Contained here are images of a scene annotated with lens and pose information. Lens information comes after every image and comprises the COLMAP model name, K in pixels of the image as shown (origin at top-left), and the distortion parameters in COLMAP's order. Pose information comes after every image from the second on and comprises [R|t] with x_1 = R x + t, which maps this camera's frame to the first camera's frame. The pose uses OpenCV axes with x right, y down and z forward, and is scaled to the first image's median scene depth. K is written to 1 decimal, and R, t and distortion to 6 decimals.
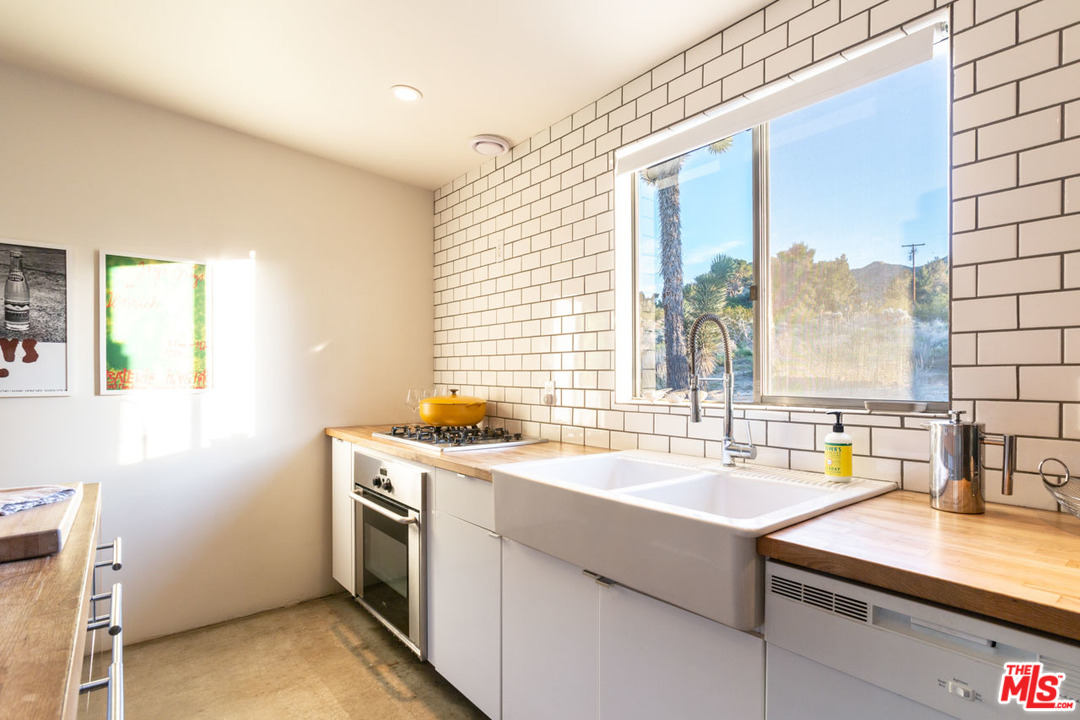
lens RADIAL K [[555.0, 0, 562.1], [0, 555.0, 381.6], [0, 0, 1]] dist [-0.004461, 0.000434]
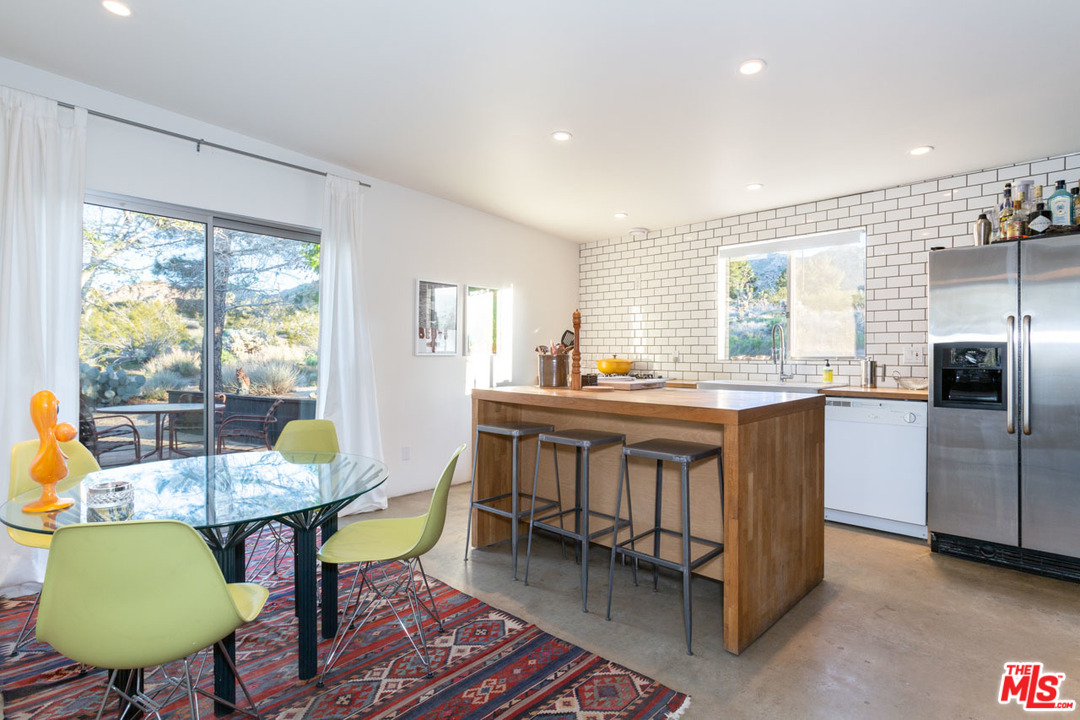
lens RADIAL K [[524.6, 0, 534.2], [0, 524.6, 356.4], [0, 0, 1]] dist [0.000191, 0.000001]
pose [[0.995504, 0.005000, 0.094585, -0.791748], [-0.004362, 0.999966, -0.006946, 0.039534], [-0.094617, 0.006502, 0.995493, -0.969661]]
